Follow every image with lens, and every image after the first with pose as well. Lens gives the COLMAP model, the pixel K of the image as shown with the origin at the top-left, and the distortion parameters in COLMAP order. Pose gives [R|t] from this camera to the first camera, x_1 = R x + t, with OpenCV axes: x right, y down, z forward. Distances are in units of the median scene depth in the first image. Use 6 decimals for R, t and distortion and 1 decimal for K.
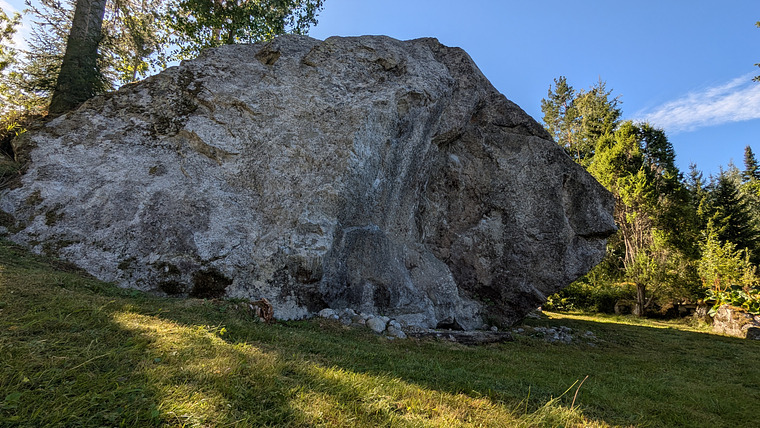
lens RADIAL K [[351.6, 0, 378.0], [0, 351.6, 215.0], [0, 0, 1]] dist [0.001774, 0.001068]
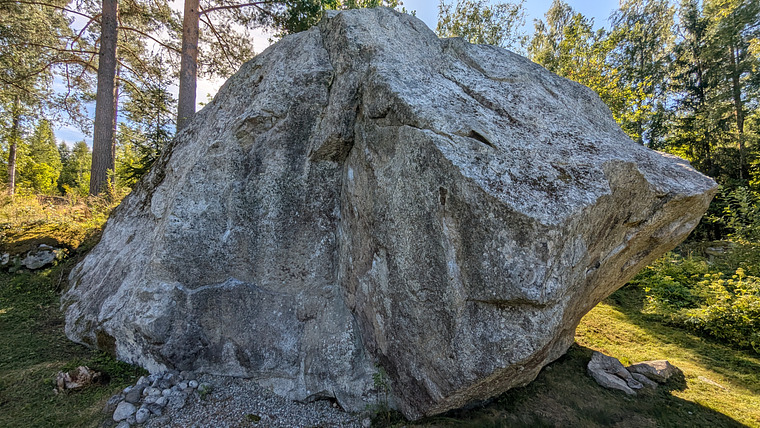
lens RADIAL K [[351.6, 0, 378.7], [0, 351.6, 215.1], [0, 0, 1]] dist [0.001774, 0.001068]
pose [[0.742459, -0.079066, -0.665210, 0.816007], [0.158123, 0.985635, 0.059334, -0.121318], [0.650963, -0.149238, 0.744295, 0.526970]]
